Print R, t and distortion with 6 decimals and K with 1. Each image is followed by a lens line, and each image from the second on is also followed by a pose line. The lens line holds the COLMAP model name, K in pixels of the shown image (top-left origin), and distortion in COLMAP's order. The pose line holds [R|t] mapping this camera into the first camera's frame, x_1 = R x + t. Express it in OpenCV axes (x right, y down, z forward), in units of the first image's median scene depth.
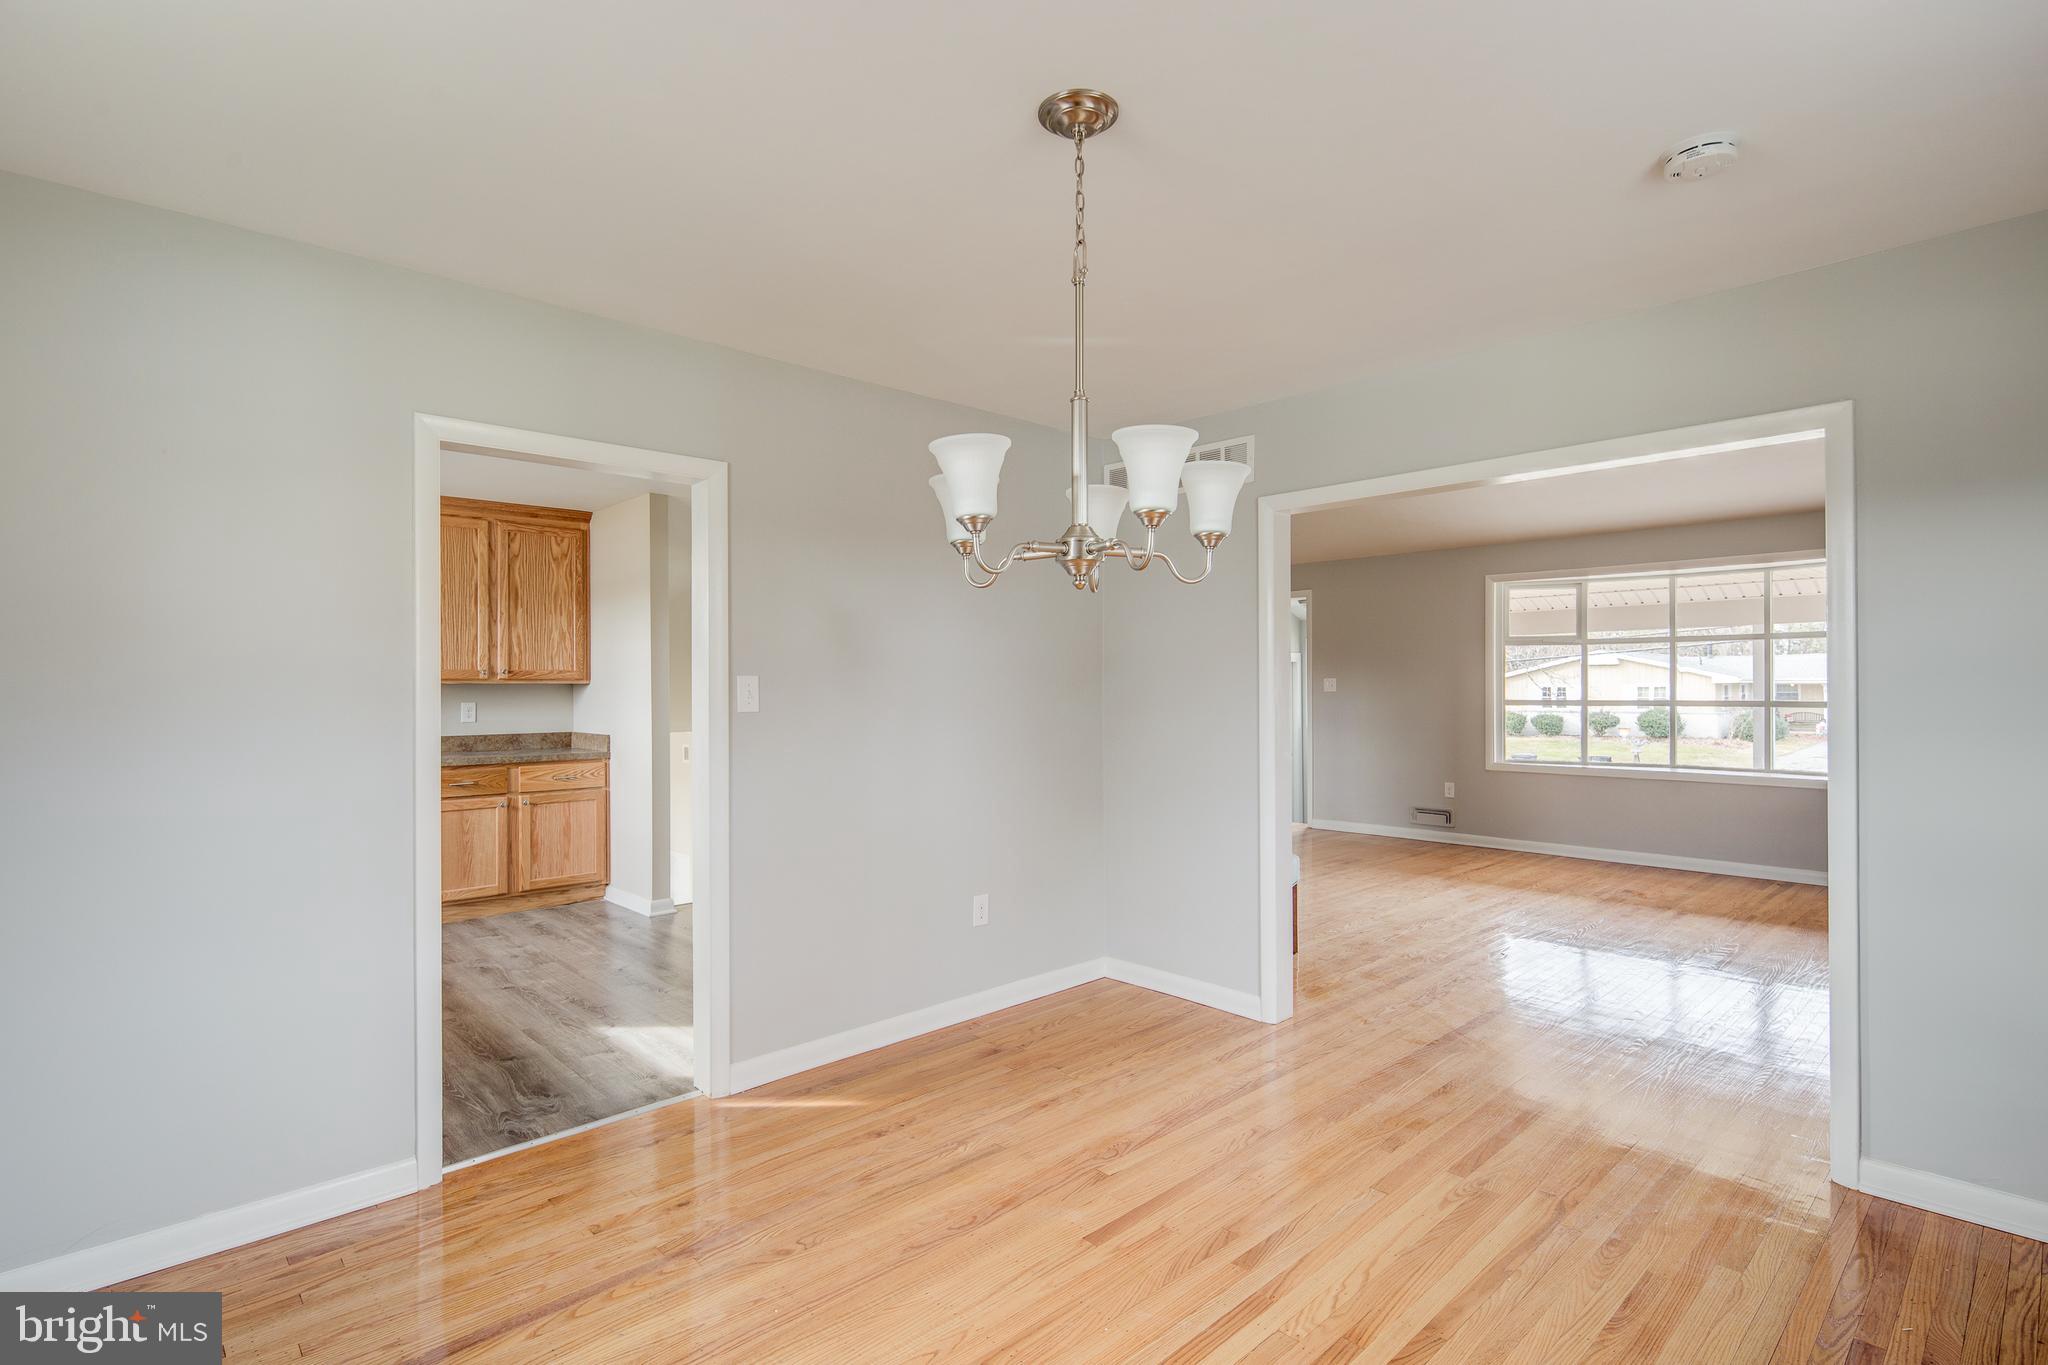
lens RADIAL K [[994.6, 0, 1022.5], [0, 994.6, 689.3], [0, 0, 1]] dist [0.001283, -0.001667]
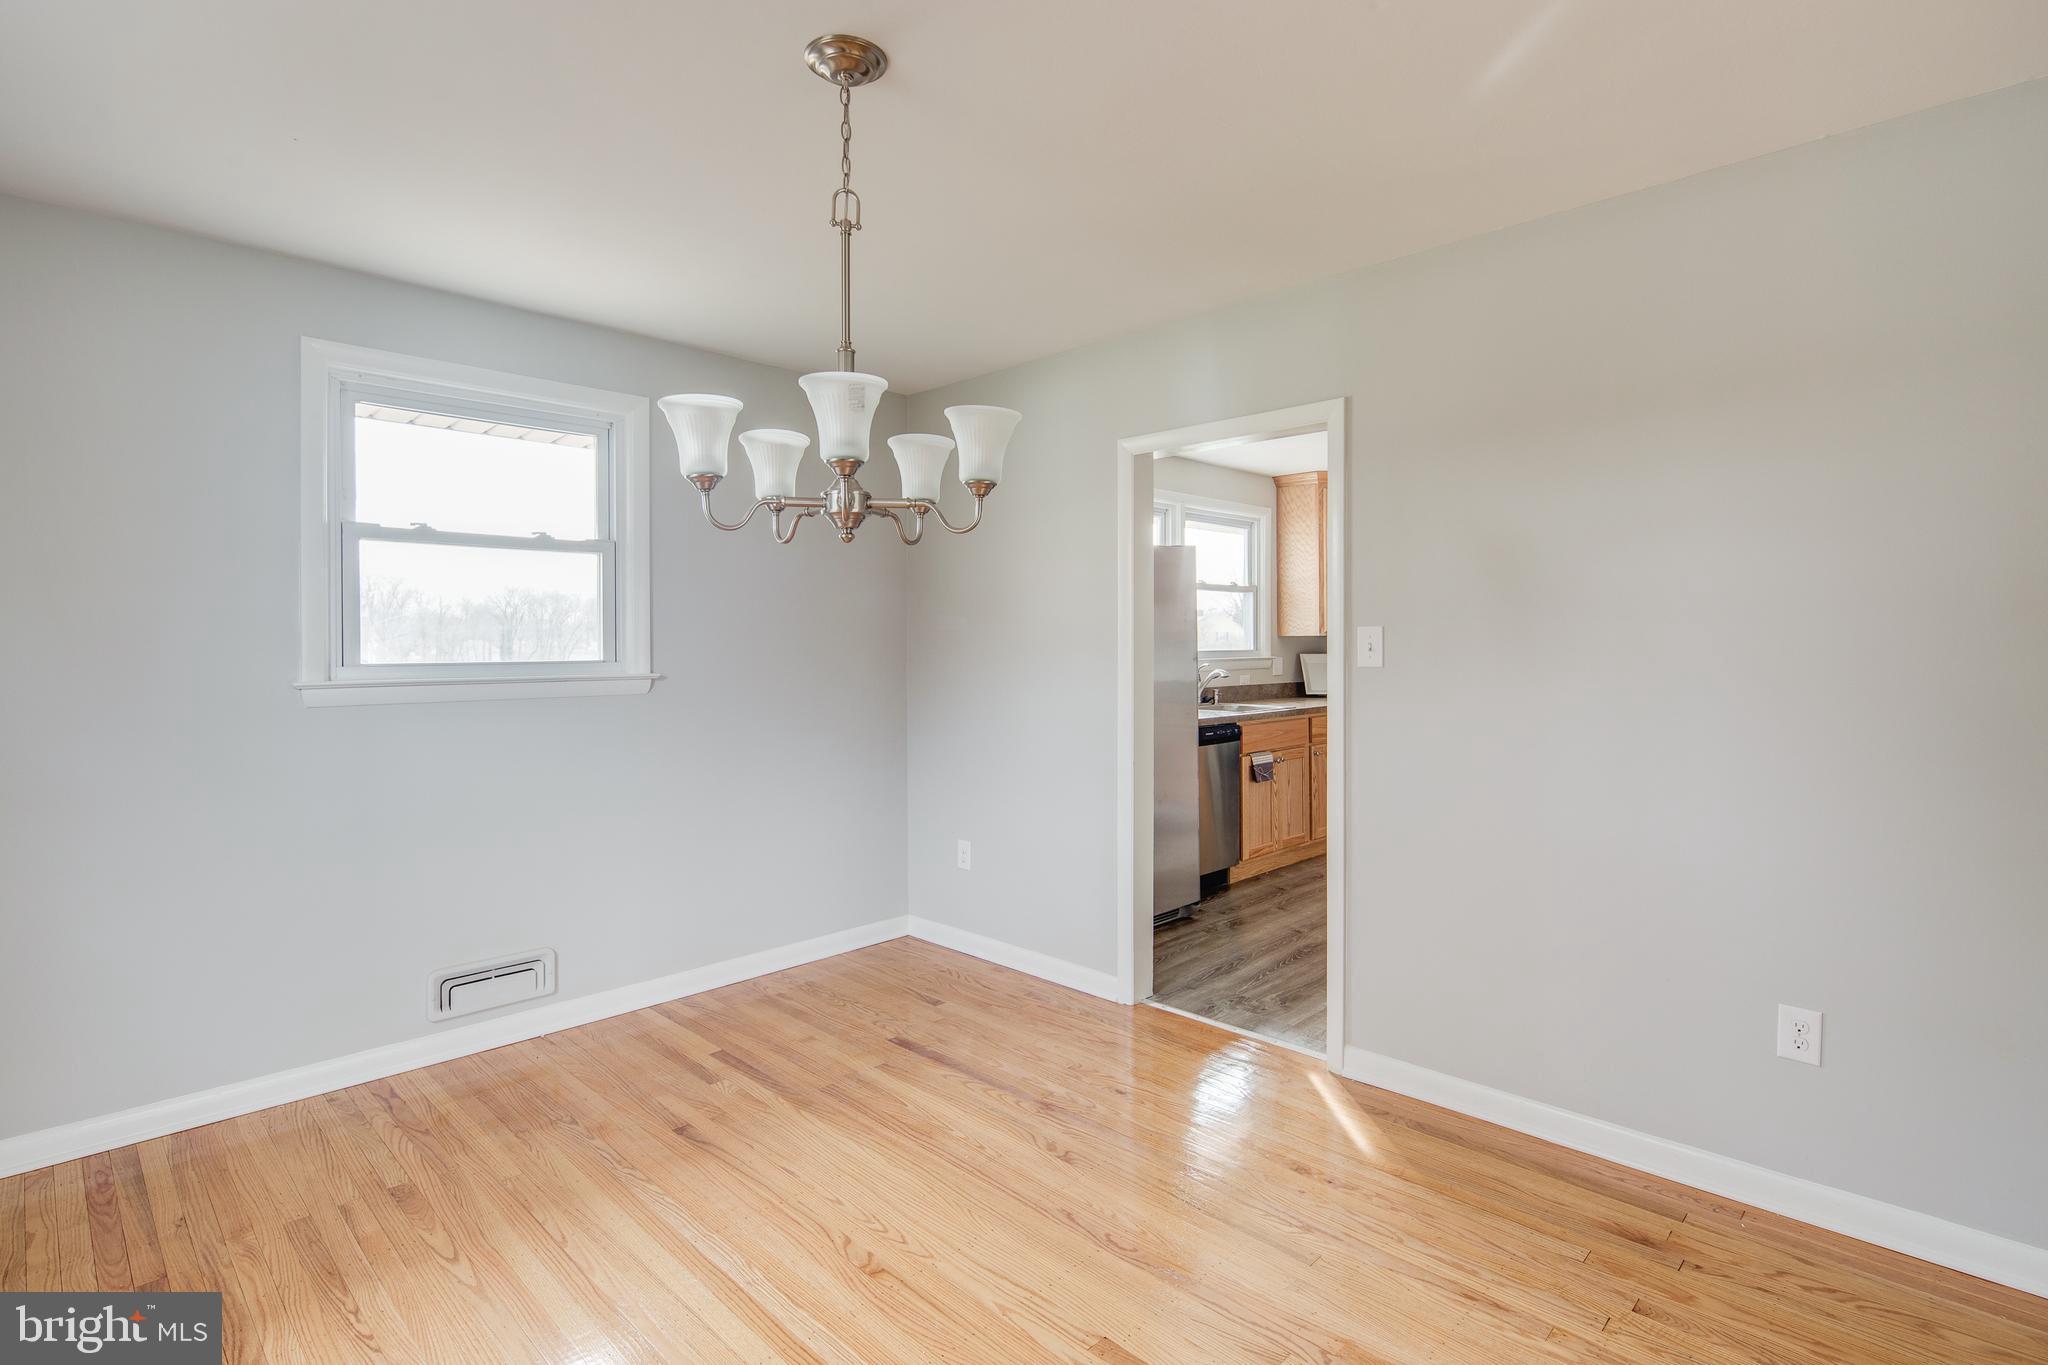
lens RADIAL K [[994.6, 0, 1056.2], [0, 994.6, 637.3], [0, 0, 1]] dist [0.001283, -0.001667]
pose [[0.055660, -0.003677, -0.998443, 0.559609], [-0.010062, 0.999940, -0.004243, 0.002763], [0.998399, 0.010283, 0.055619, 0.605912]]
